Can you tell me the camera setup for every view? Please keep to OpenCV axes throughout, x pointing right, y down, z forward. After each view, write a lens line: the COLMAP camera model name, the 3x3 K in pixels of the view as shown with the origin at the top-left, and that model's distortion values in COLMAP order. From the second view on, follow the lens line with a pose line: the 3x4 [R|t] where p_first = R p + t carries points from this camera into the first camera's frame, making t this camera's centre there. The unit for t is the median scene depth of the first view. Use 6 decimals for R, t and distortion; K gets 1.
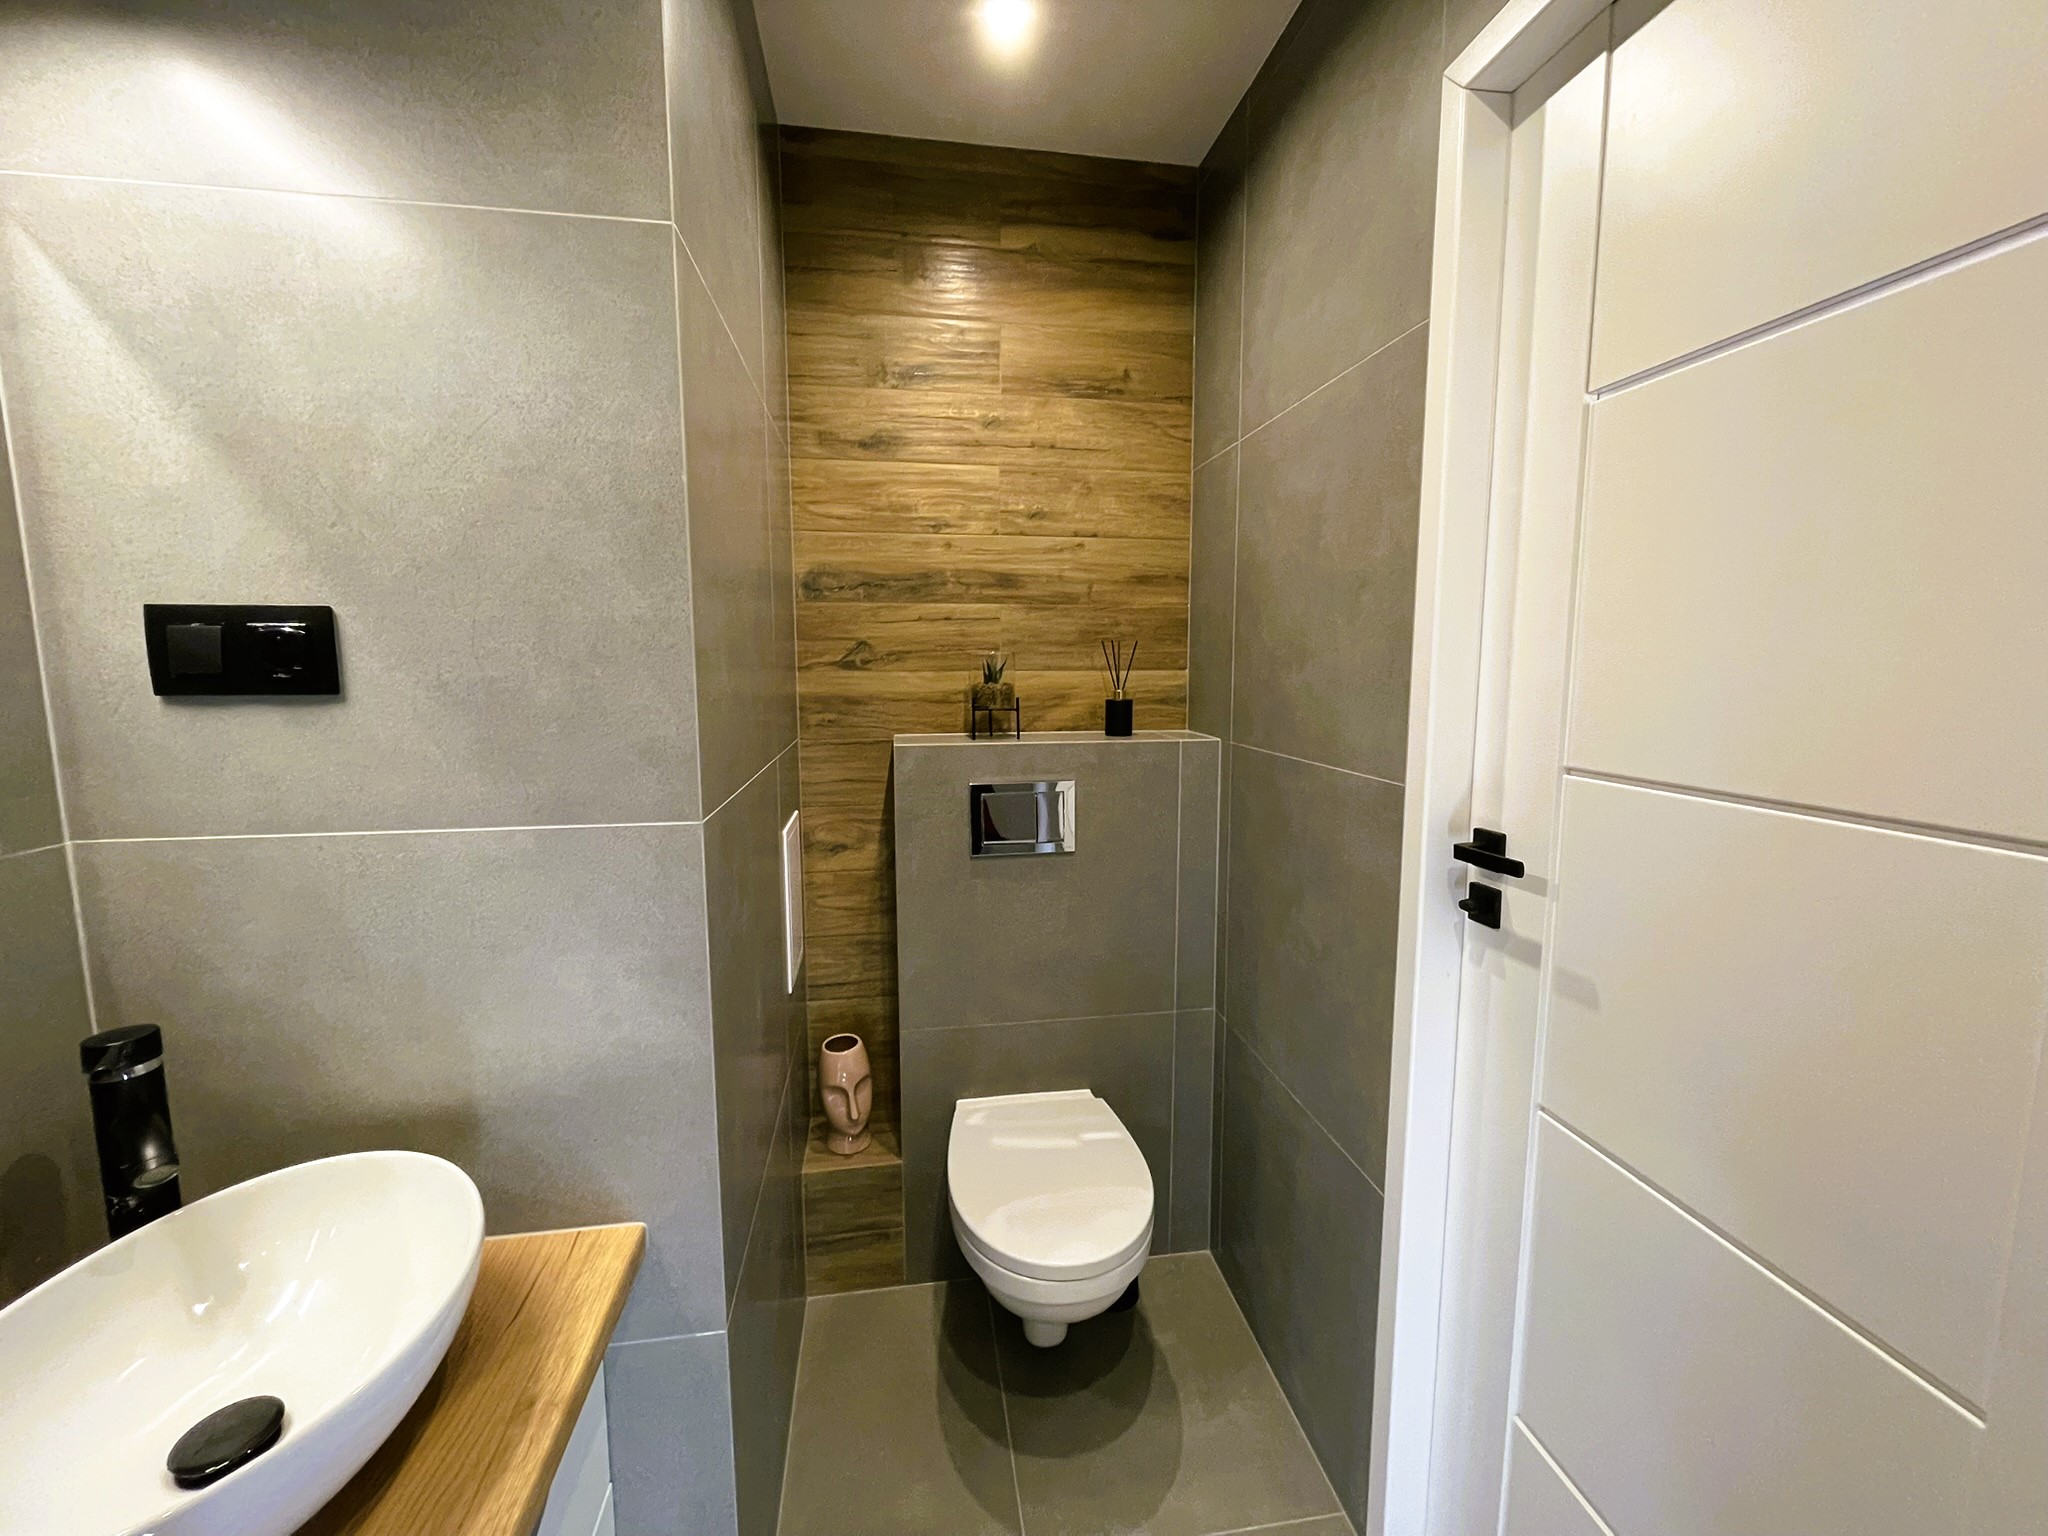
lens RADIAL K [[826.1, 0, 1023.6], [0, 826.1, 763.1], [0, 0, 1]] dist [0.000970, -0.000742]
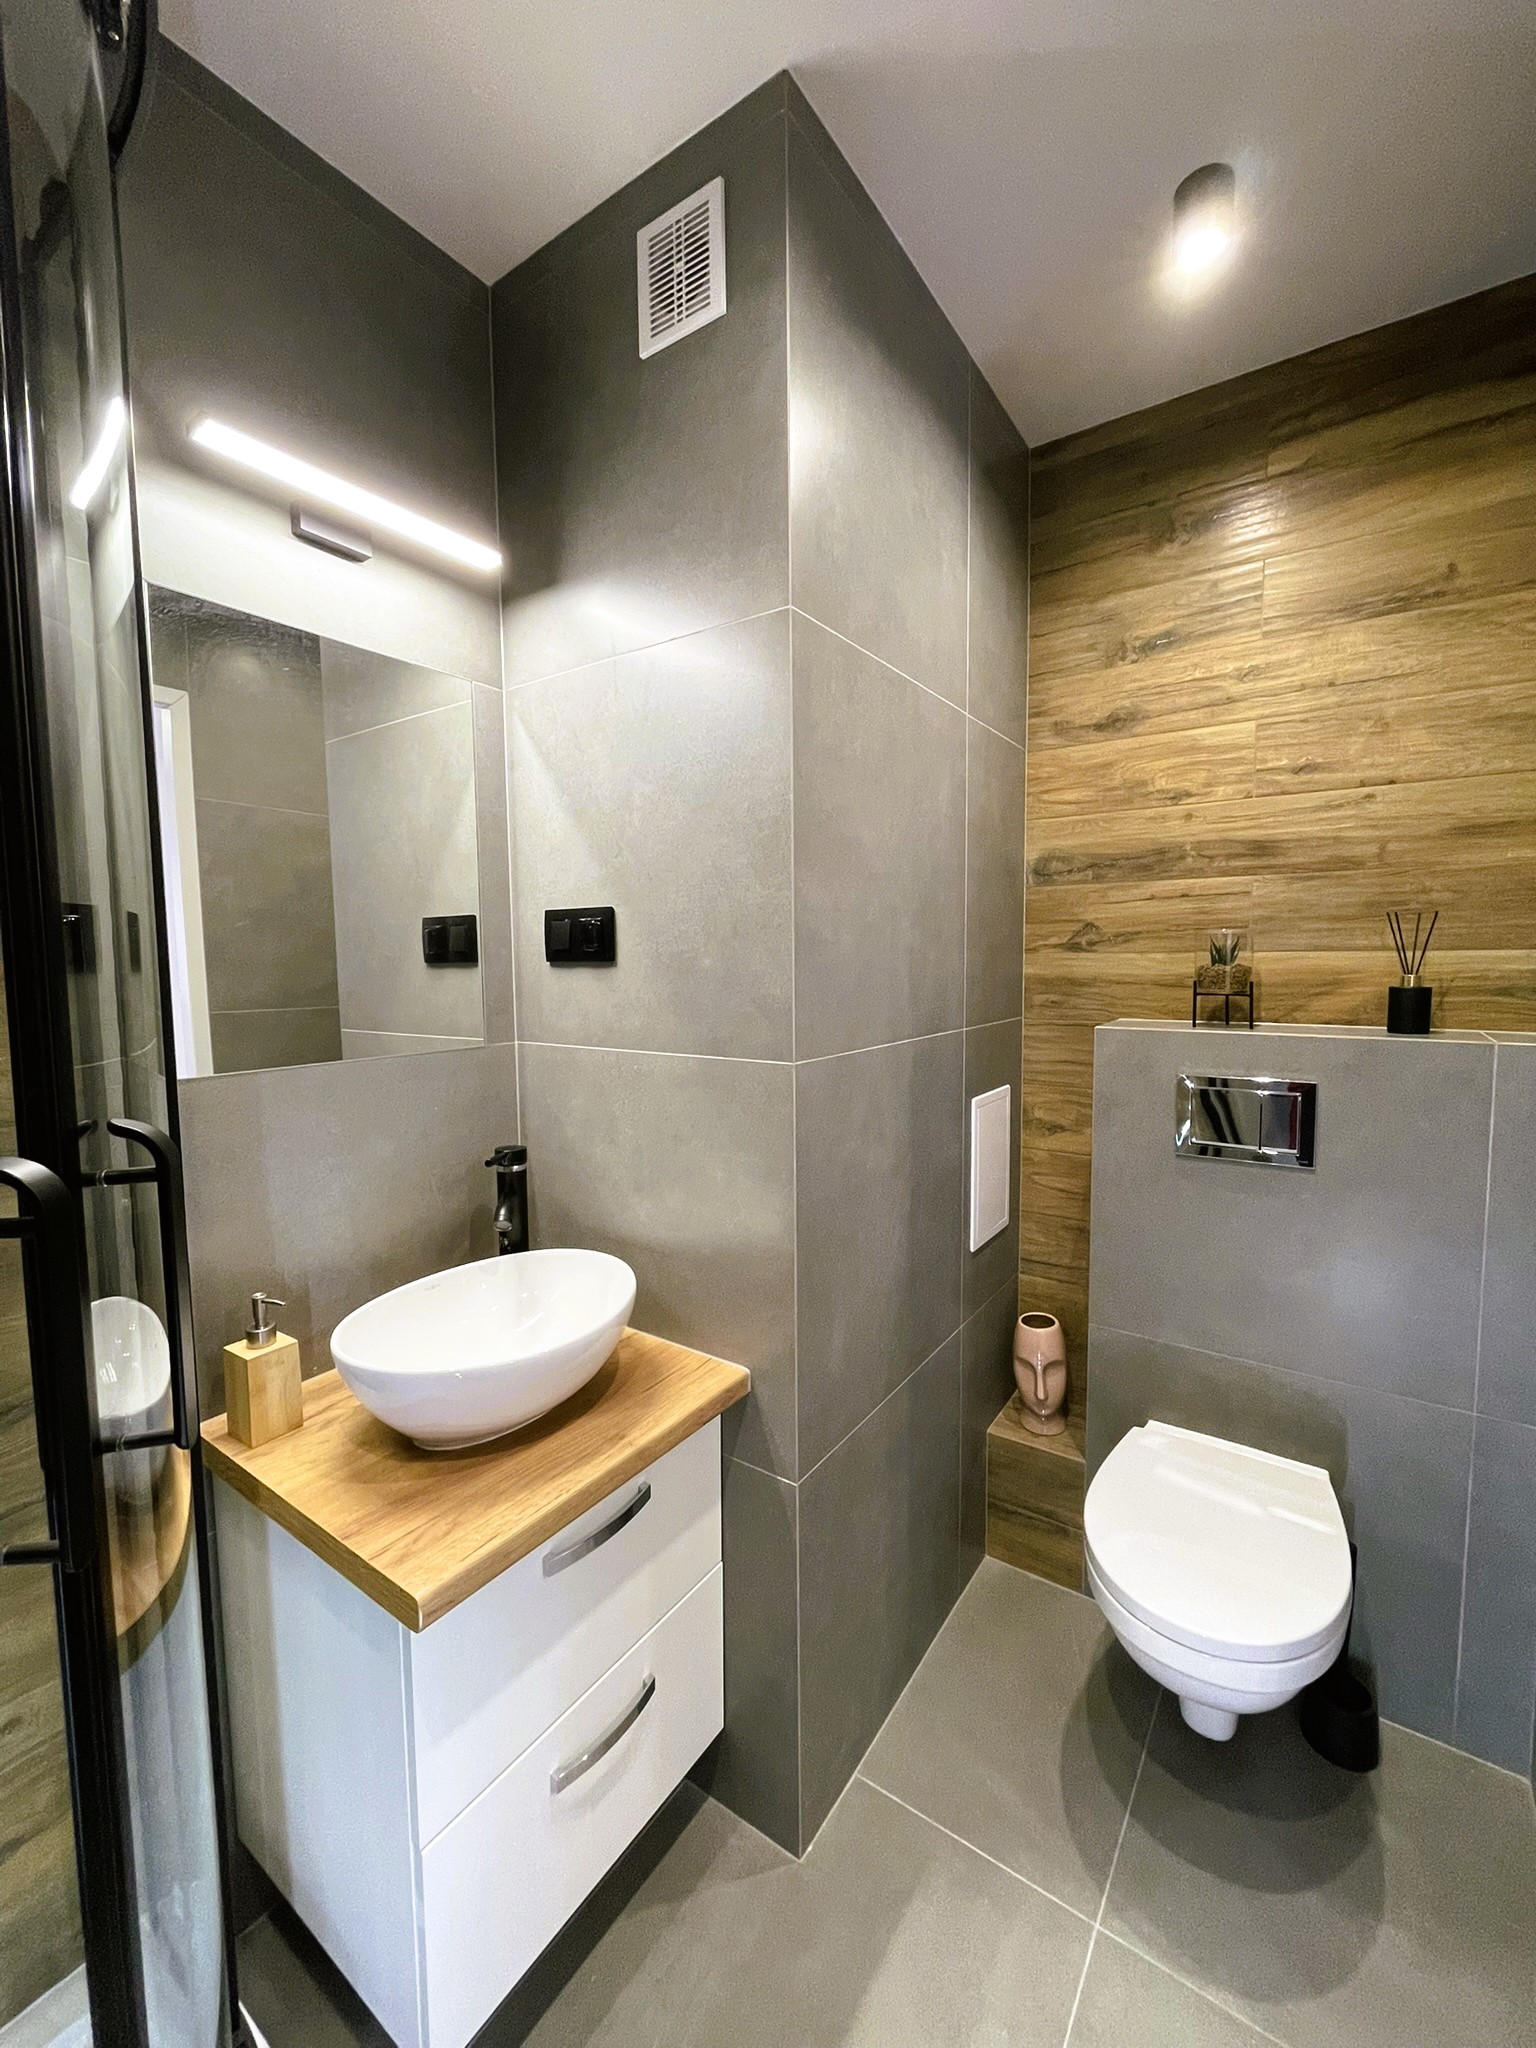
lens RADIAL K [[826.1, 0, 777.7], [0, 826.1, 1025.7], [0, 0, 1]] dist [0.000970, -0.000742]
pose [[0.725123, 0.053439, -0.686543, 0.226863], [-0.078808, 0.996874, -0.005642, 0.011201], [0.684095, 0.058196, 0.727068, 0.028205]]
